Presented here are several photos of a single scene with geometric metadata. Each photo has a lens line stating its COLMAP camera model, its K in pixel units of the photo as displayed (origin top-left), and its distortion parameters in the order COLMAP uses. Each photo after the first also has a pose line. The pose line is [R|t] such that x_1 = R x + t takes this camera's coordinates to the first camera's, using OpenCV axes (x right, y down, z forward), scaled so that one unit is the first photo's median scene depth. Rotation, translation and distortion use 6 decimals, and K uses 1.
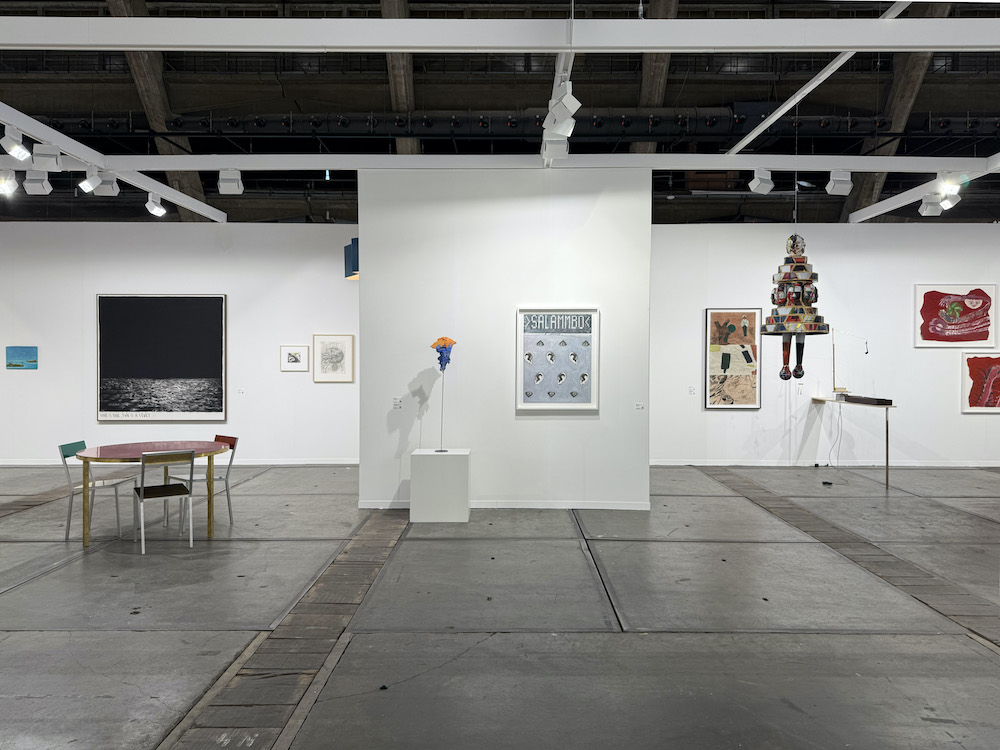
lens RADIAL K [[739.3, 0, 523.8], [0, 739.3, 362.0], [0, 0, 1]] dist [0.044135, -0.048690]
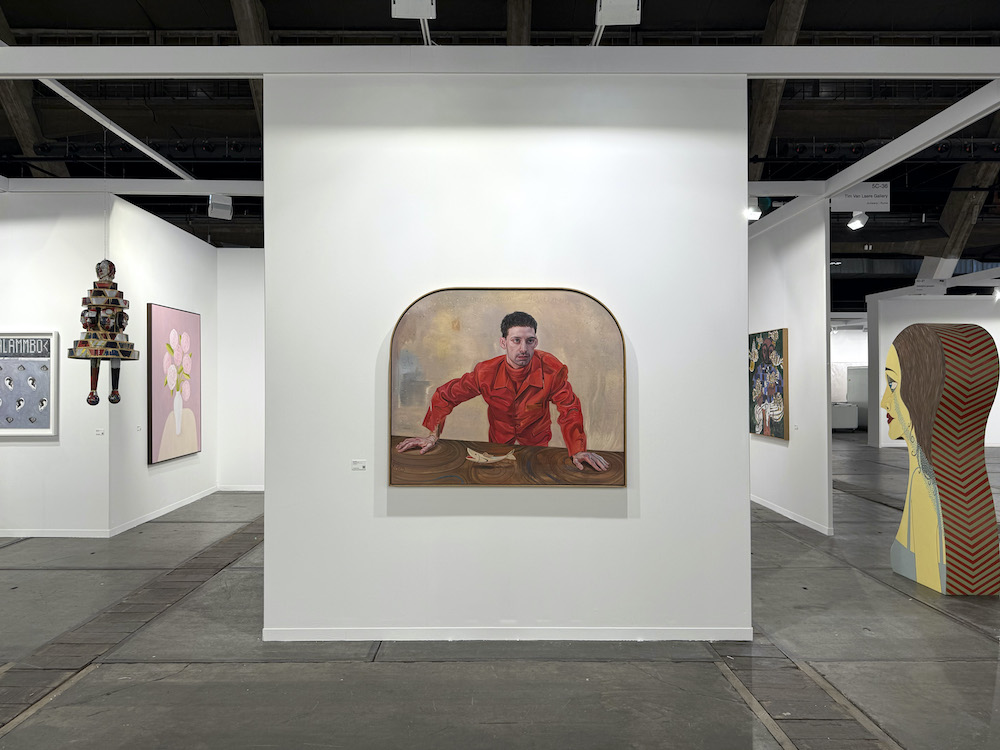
lens RADIAL K [[739.3, 0, 503.0], [0, 739.3, 369.3], [0, 0, 1]] dist [0.044135, -0.048690]
pose [[0.999989, -0.001840, 0.004260, 0.532180], [0.001932, 0.999762, -0.021717, -0.000548], [-0.004219, 0.021725, 0.999755, -0.000004]]
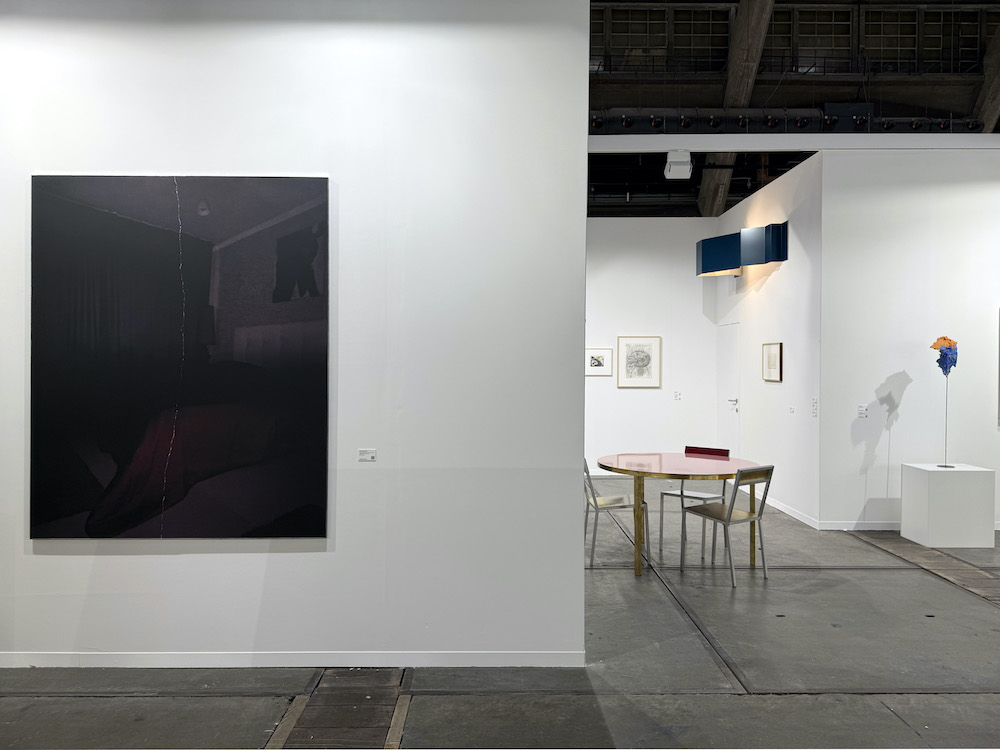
lens RADIAL K [[739.3, 0, 518.7], [0, 739.3, 362.2], [0, 0, 1]] dist [0.044135, -0.048690]
pose [[0.999941, 0.001531, 0.010727, -0.451861], [-0.001451, 0.999971, -0.007463, 0.002596], [-0.010738, 0.007447, 0.999915, 0.081770]]
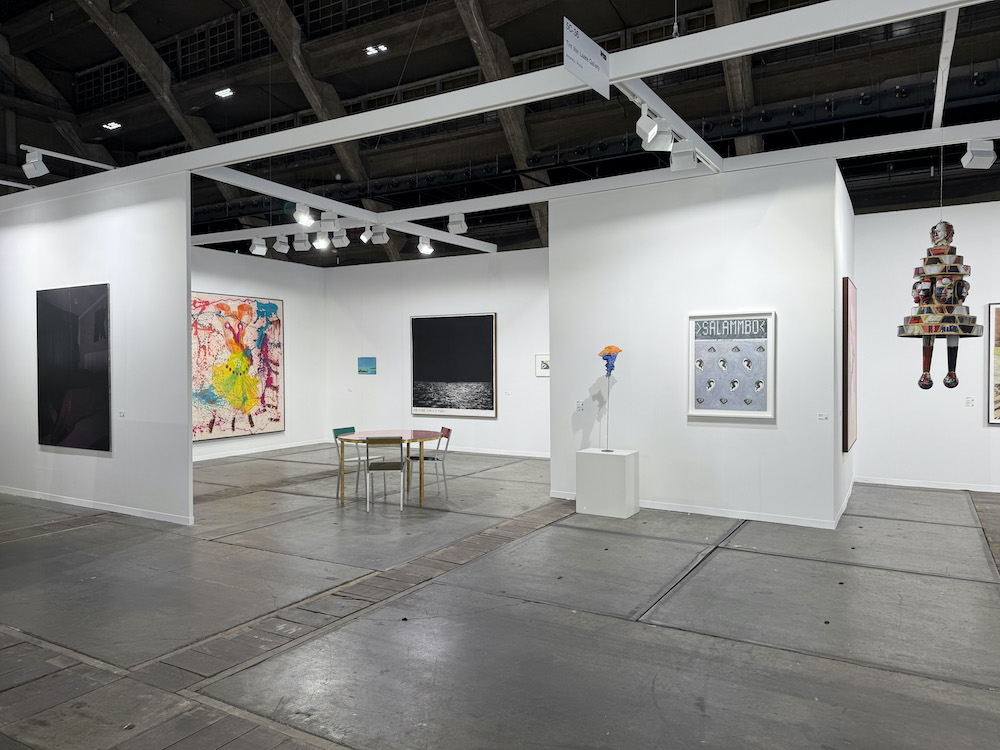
lens RADIAL K [[739.3, 0, 493.7], [0, 739.3, 374.8], [0, 0, 1]] dist [0.044135, -0.048690]
pose [[0.849300, 0.003216, -0.527900, 0.230537], [0.001801, 0.999958, 0.008988, -0.000747], [0.527907, -0.008584, 0.849259, -0.006379]]
